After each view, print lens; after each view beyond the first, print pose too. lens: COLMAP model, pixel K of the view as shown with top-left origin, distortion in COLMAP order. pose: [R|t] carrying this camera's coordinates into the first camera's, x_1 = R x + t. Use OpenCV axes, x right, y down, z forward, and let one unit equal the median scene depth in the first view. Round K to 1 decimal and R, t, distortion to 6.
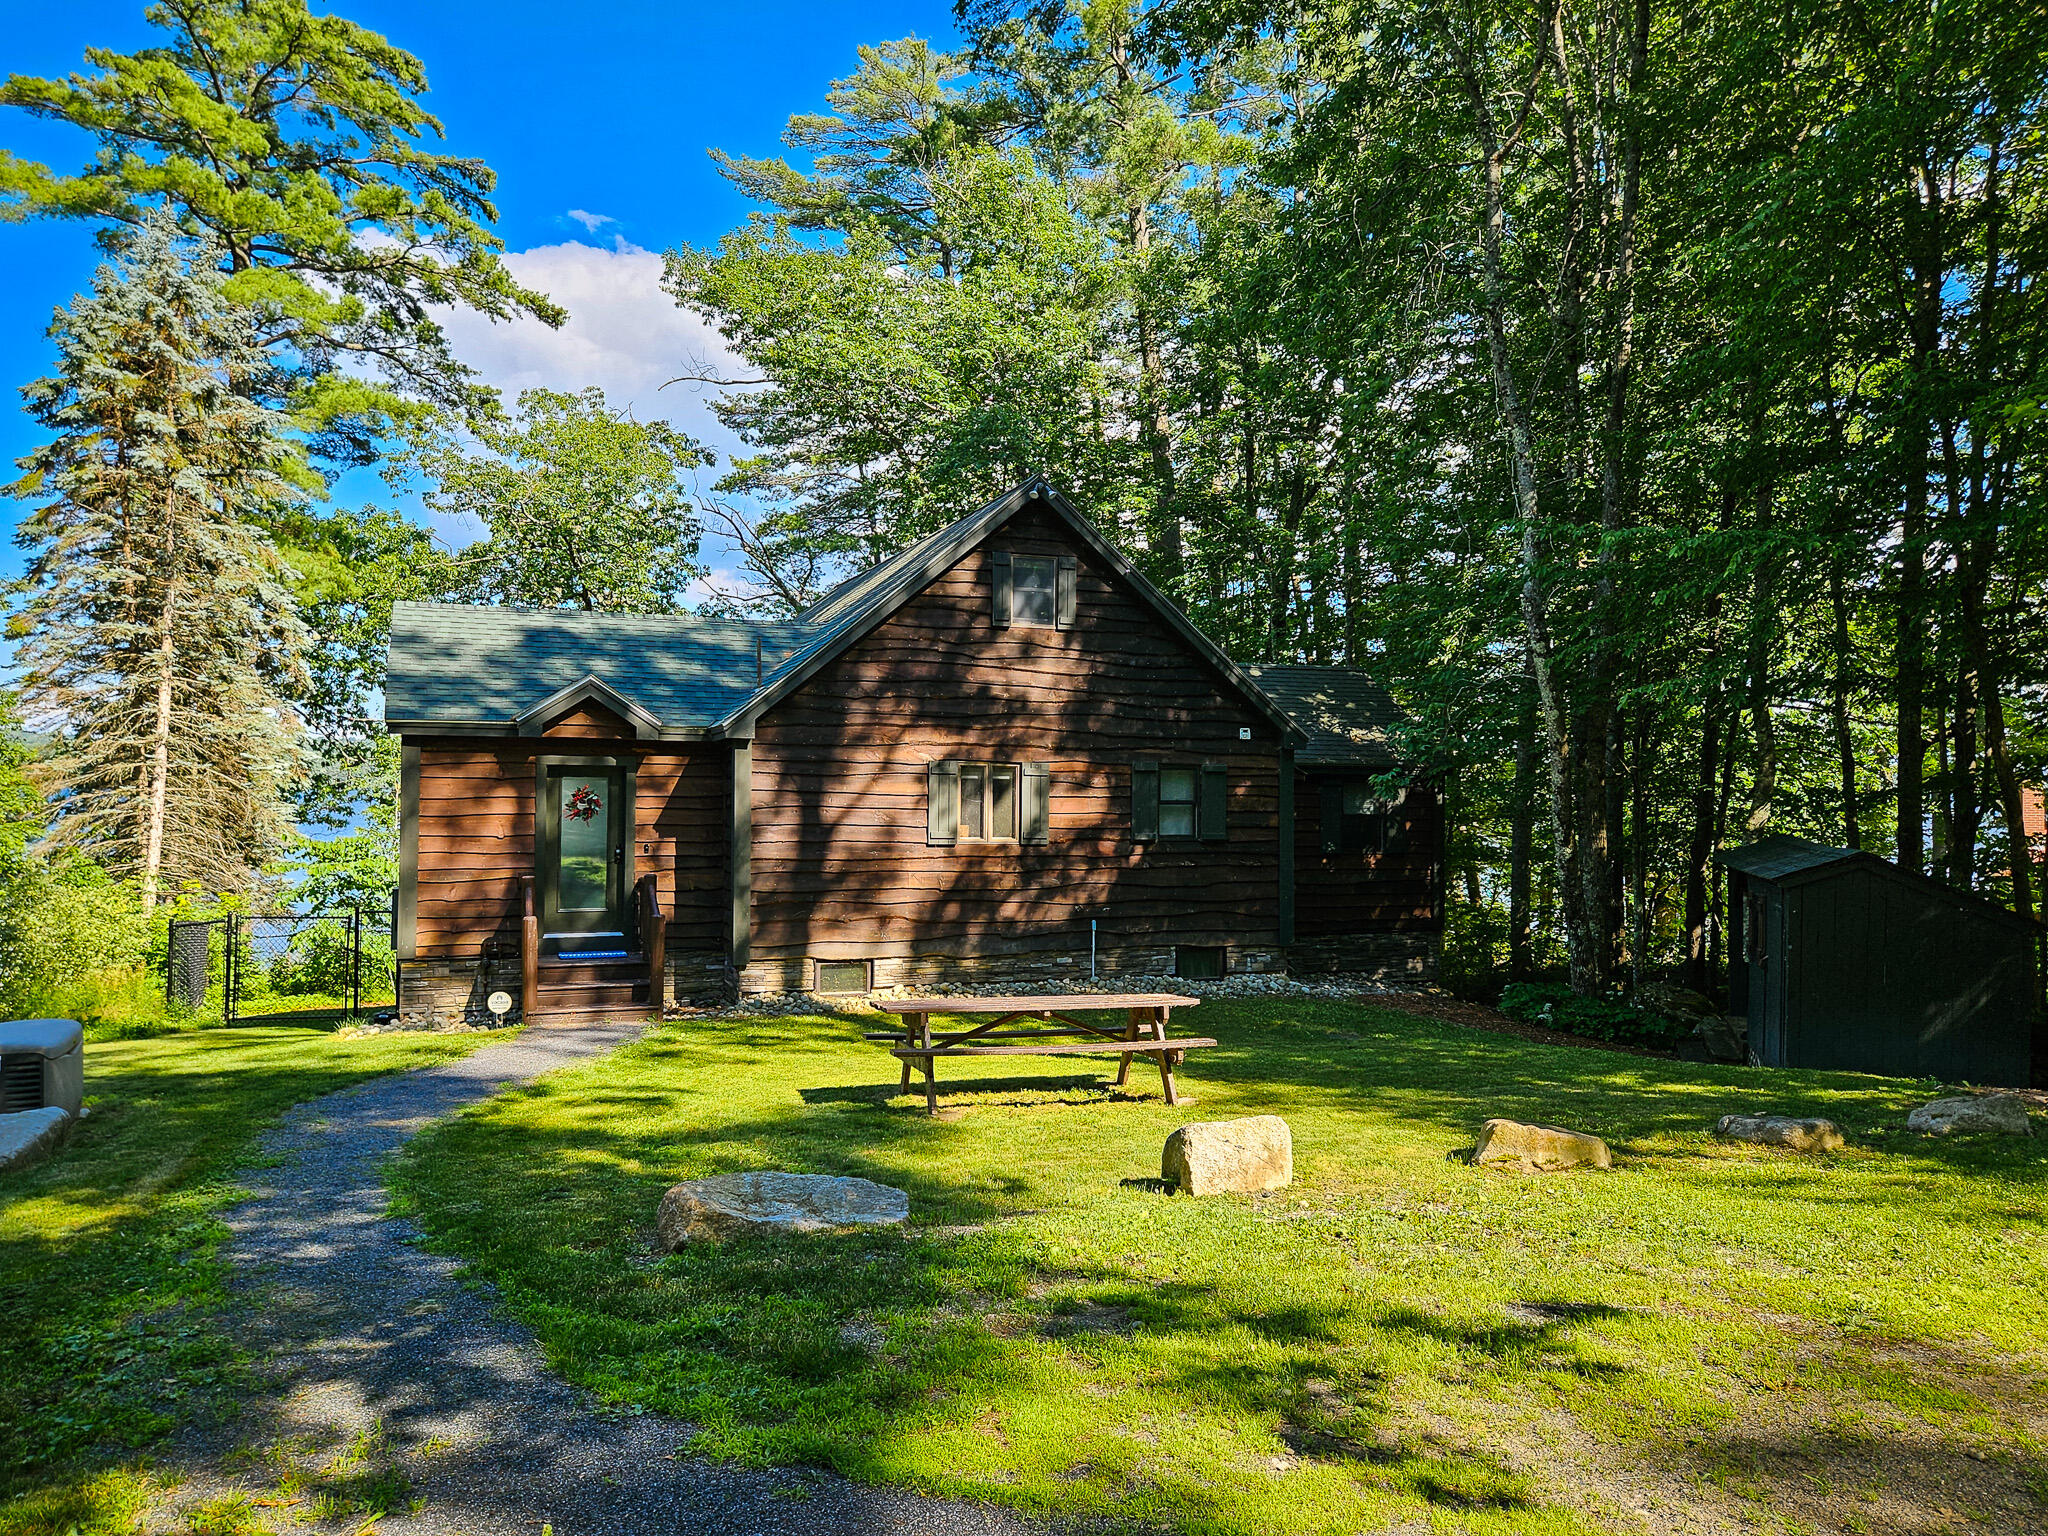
lens RADIAL K [[1406.7, 0, 999.2], [0, 1406.7, 771.5], [0, 0, 1]] dist [0.081370, -0.055038]
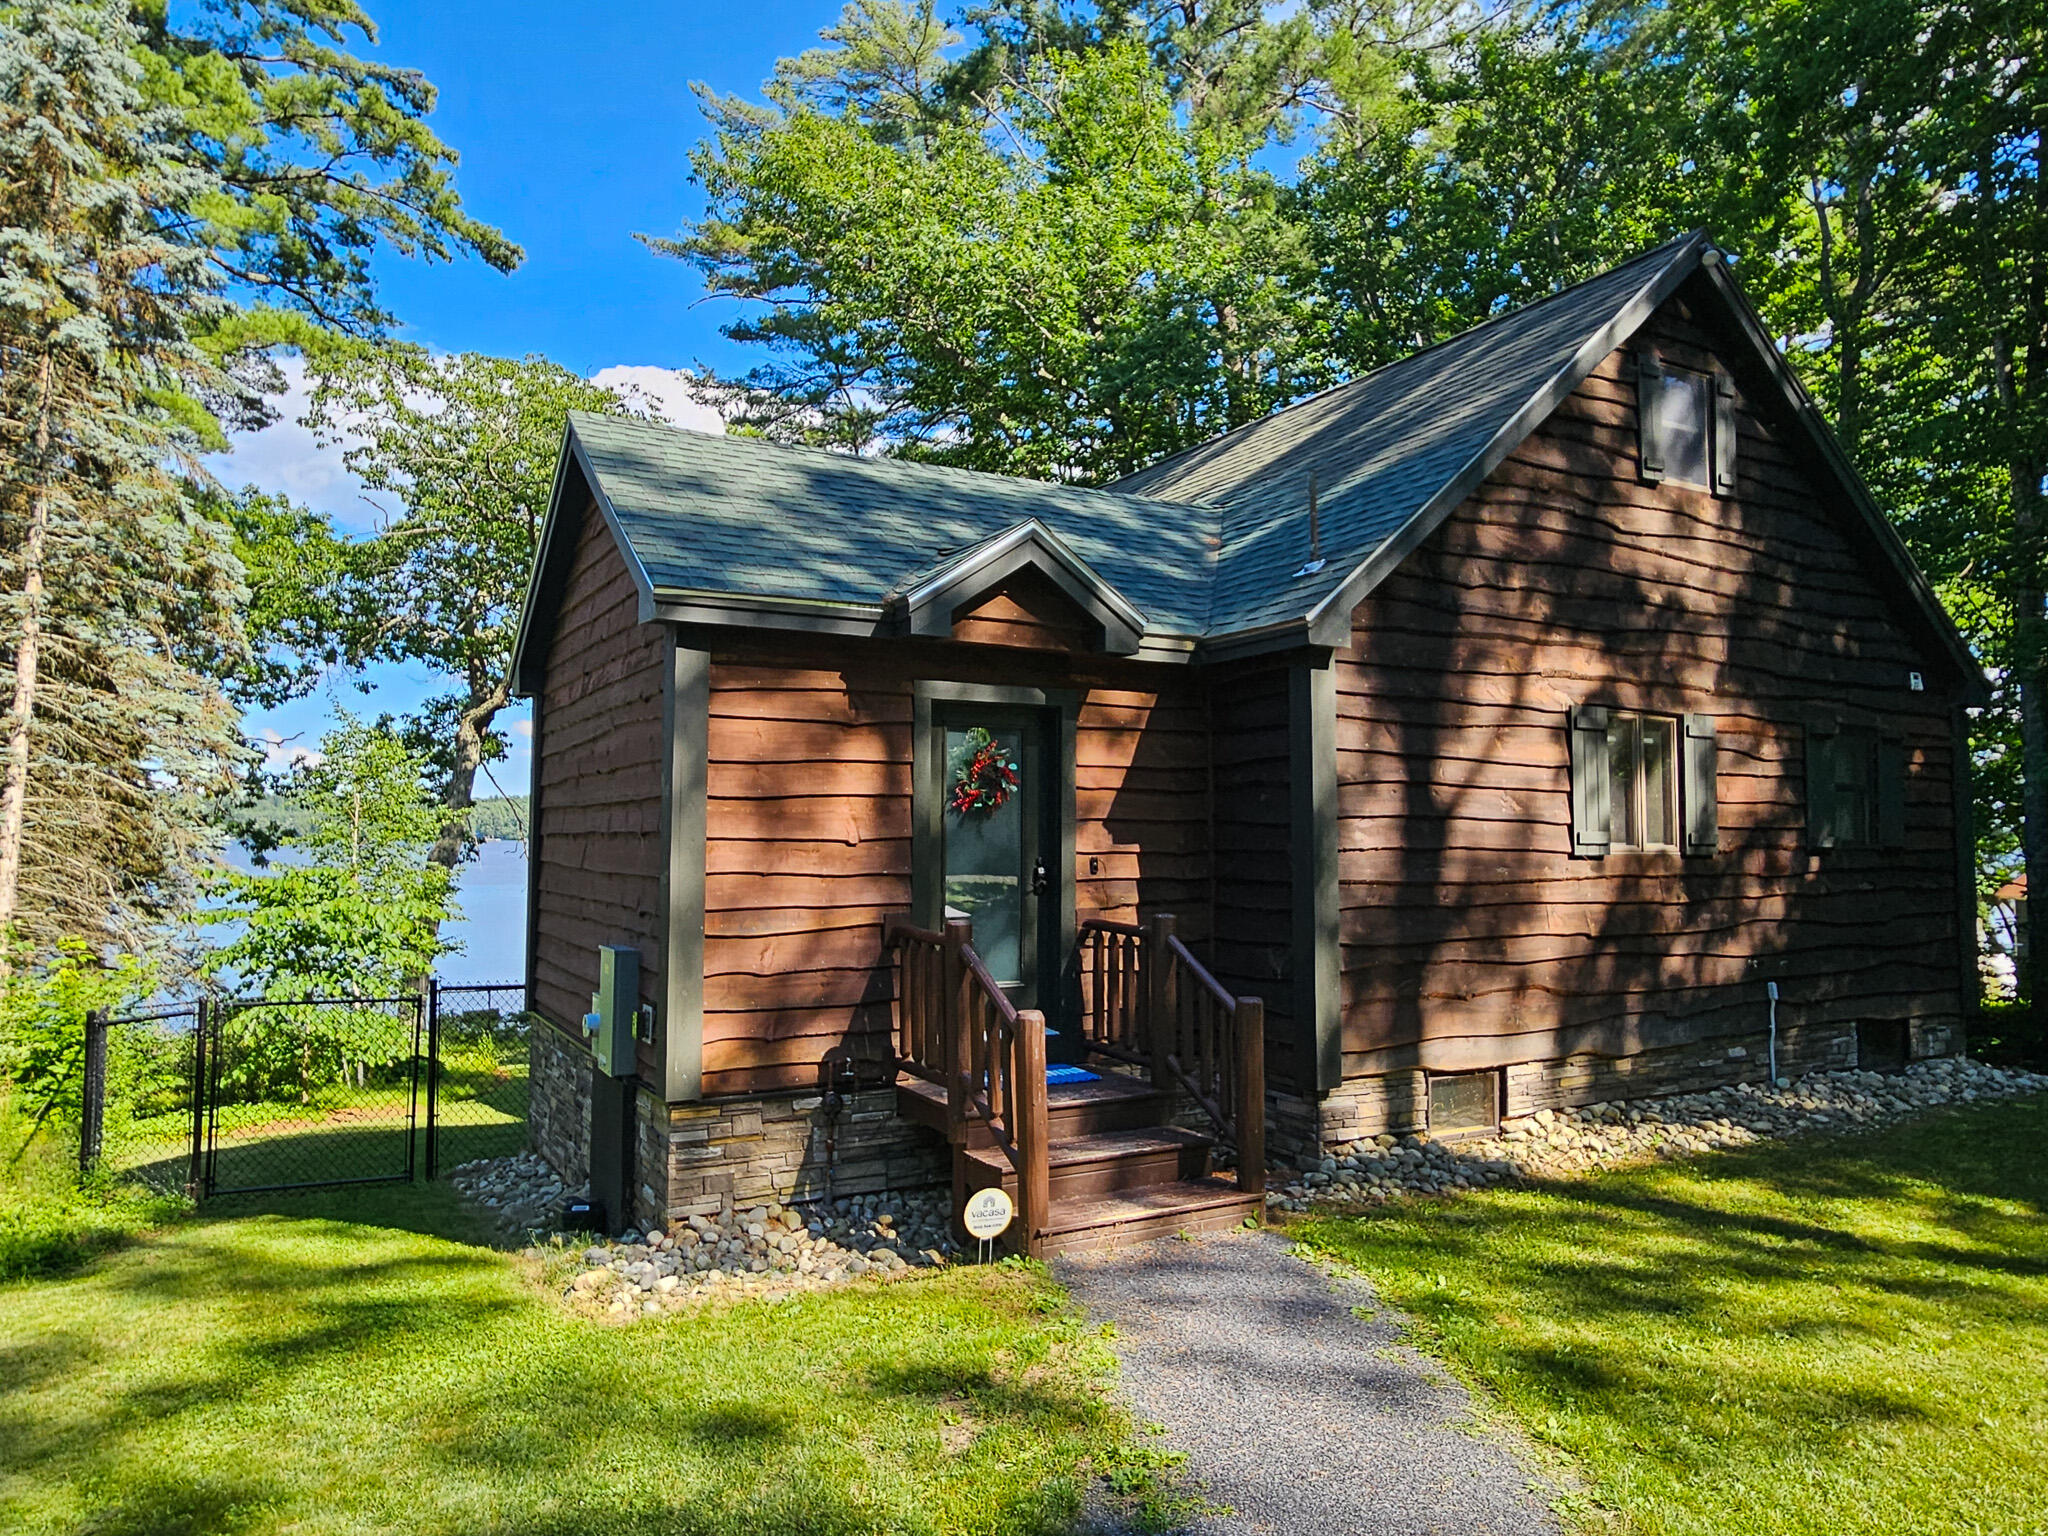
lens RADIAL K [[1285.2, 0, 981.2], [0, 1285.2, 772.2], [0, 0, 1]] dist [0.001481, -0.000417]
pose [[0.988639, 0.001567, 0.150299, -0.353833], [0.004223, 0.999262, -0.038191, 0.037416], [-0.150248, 0.038392, 0.987903, 0.523916]]
